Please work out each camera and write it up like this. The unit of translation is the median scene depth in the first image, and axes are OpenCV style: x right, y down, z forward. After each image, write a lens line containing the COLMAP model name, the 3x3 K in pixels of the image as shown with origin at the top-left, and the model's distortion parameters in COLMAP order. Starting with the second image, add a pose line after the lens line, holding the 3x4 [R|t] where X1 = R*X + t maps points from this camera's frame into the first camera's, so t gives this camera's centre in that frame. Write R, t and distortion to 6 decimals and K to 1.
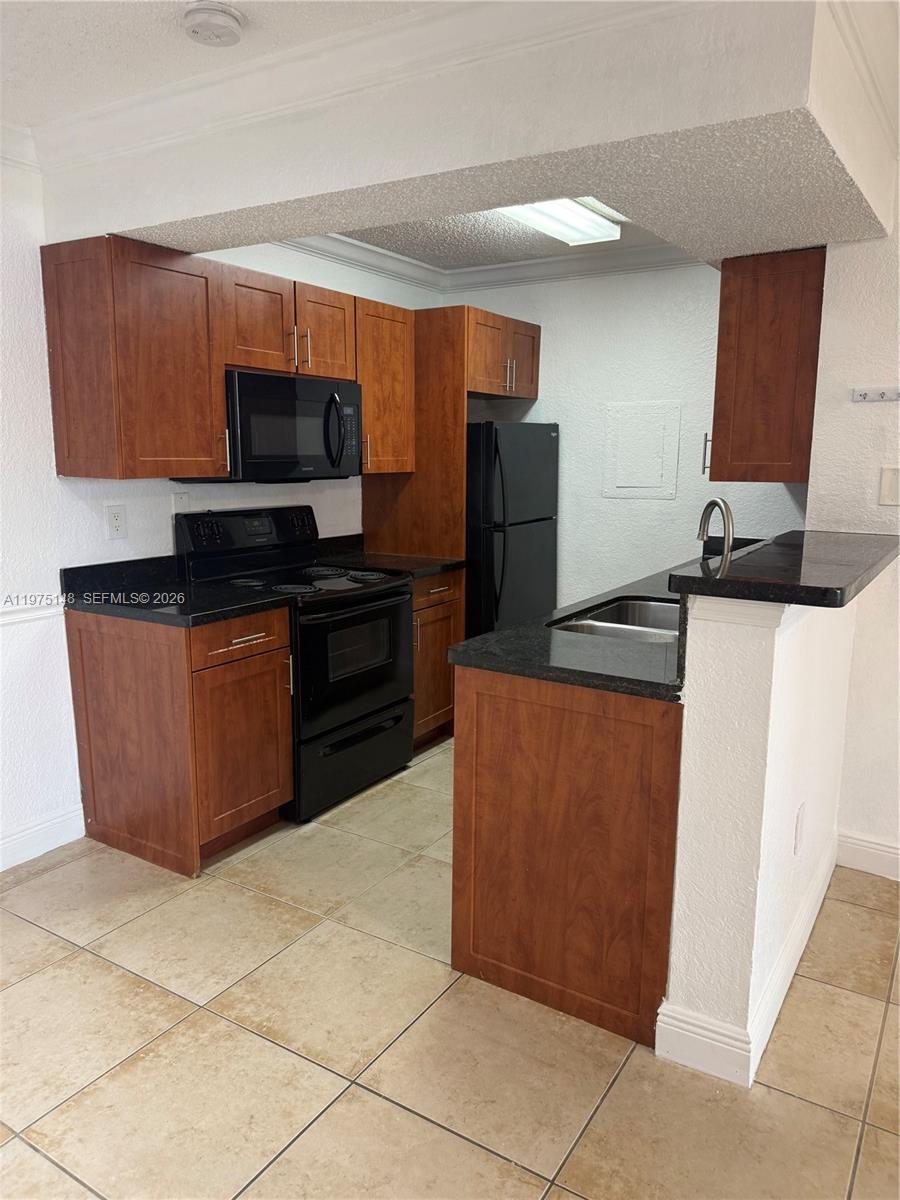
lens RADIAL K [[851.7, 0, 449.9], [0, 851.7, 595.9], [0, 0, 1]] dist [0.033560, -0.014906]
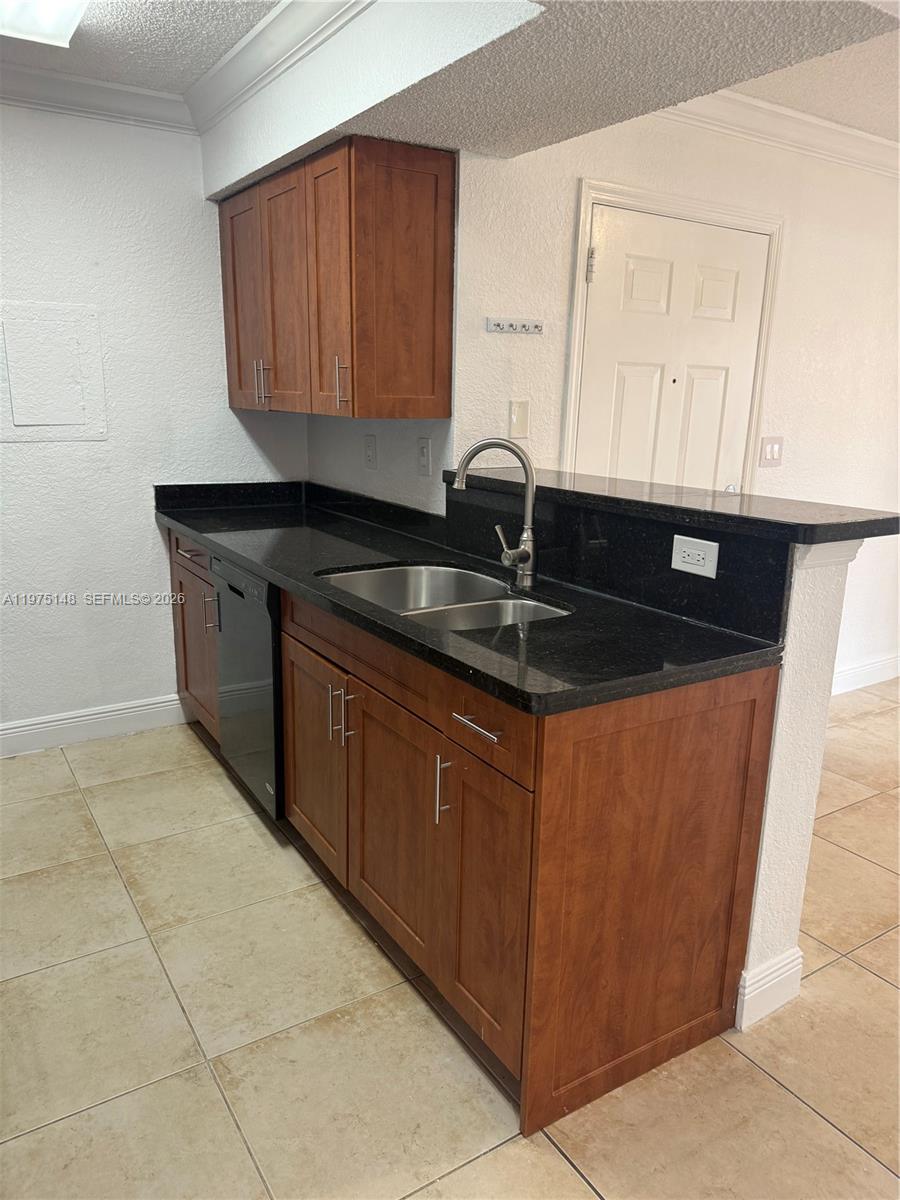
lens RADIAL K [[851.7, 0, 449.8], [0, 851.7, 605.3], [0, 0, 1]] dist [0.033560, -0.014906]
pose [[0.422911, -0.218477, 0.879440, -0.447527], [0.133532, 0.974931, 0.177985, -0.098015], [-0.896279, 0.042161, 0.441482, 0.599871]]
